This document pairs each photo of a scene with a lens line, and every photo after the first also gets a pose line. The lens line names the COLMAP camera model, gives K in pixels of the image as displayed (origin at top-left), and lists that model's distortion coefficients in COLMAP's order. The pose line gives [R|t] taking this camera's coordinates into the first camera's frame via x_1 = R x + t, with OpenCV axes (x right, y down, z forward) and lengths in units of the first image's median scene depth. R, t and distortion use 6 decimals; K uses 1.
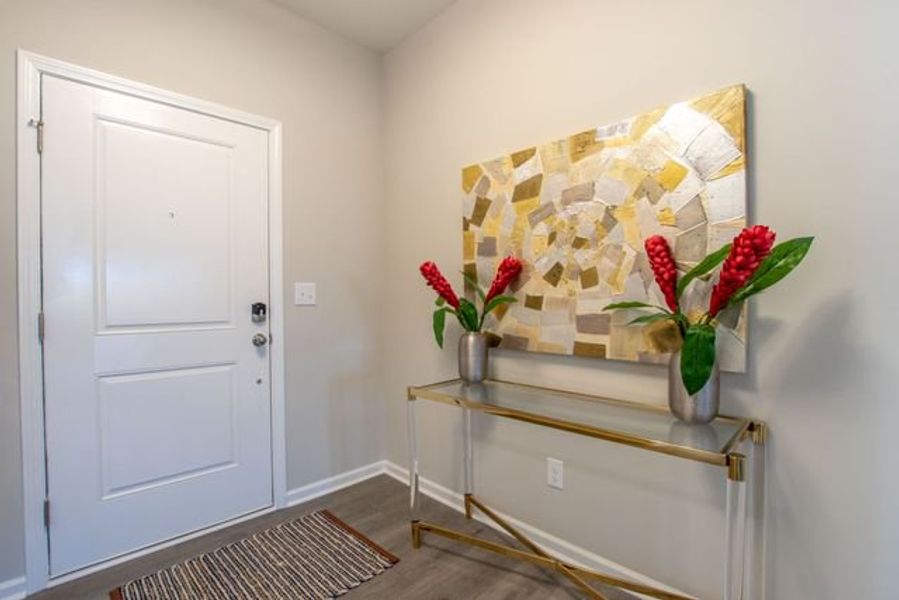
lens RADIAL K [[419.7, 0, 427.9], [0, 419.7, 306.6], [0, 0, 1]] dist [-0.031914, -0.000800]
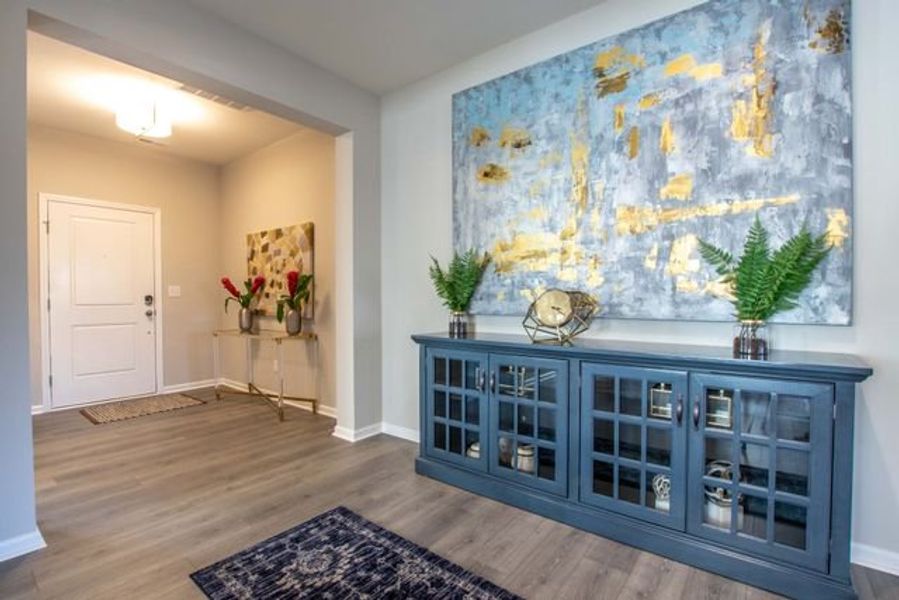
lens RADIAL K [[419.7, 0, 434.6], [0, 419.7, 310.4], [0, 0, 1]] dist [-0.031914, -0.000800]
pose [[0.989688, 0.000276, 0.143239, 0.815439], [-0.001347, 0.999972, 0.007375, 0.054273], [-0.143233, -0.007492, 0.989661, -1.435100]]
